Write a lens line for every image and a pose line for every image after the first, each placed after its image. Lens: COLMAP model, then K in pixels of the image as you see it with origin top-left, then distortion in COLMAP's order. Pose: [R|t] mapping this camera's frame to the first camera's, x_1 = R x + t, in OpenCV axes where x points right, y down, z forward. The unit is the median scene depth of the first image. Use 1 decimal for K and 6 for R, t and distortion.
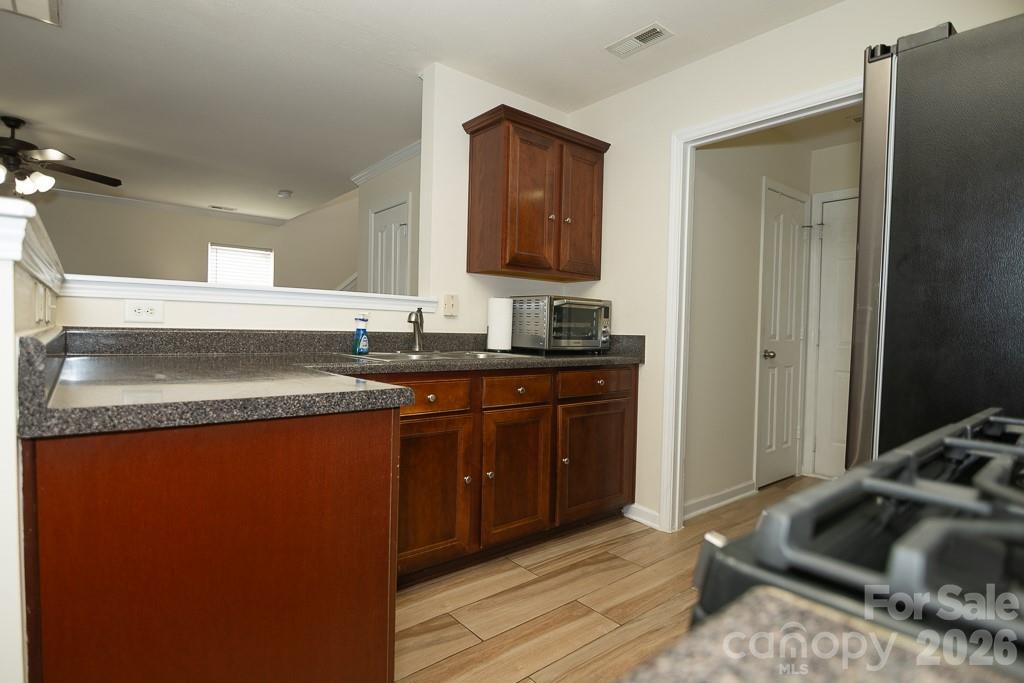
lens RADIAL K [[534.6, 0, 514.1], [0, 534.6, 338.2], [0, 0, 1]] dist [-0.008617, -0.001175]
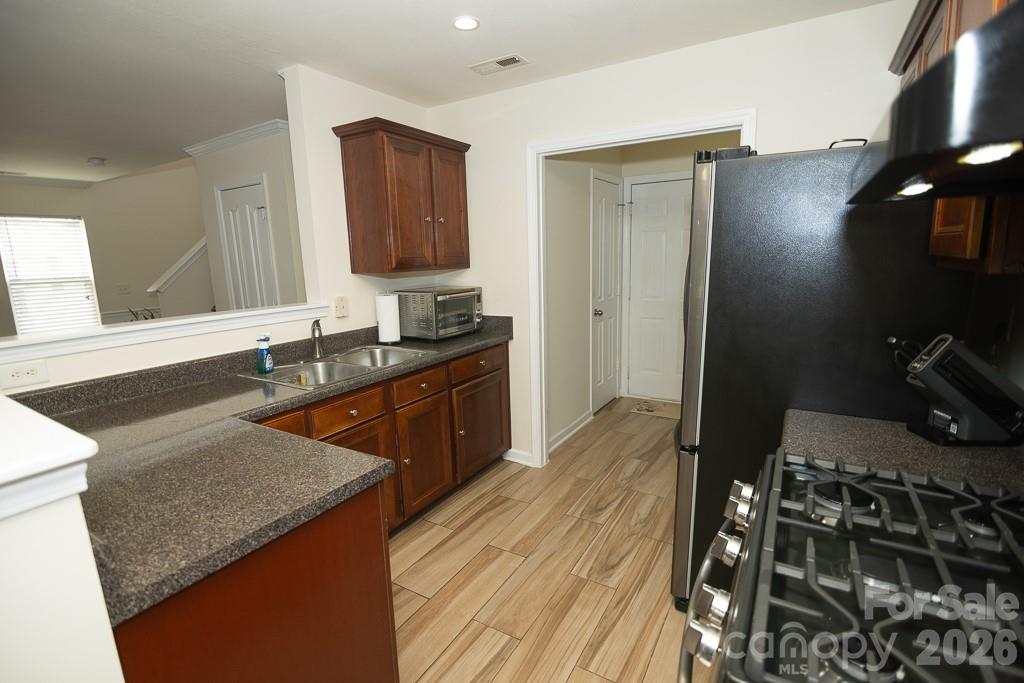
lens RADIAL K [[484.6, 0, 519.2], [0, 484.6, 340.1], [0, 0, 1]] dist [-0.014330, -0.000415]
pose [[0.941446, -0.106288, 0.319971, -0.101514], [0.052905, 0.983825, 0.171143, -0.145589], [-0.332986, -0.144194, 0.931841, -0.036739]]
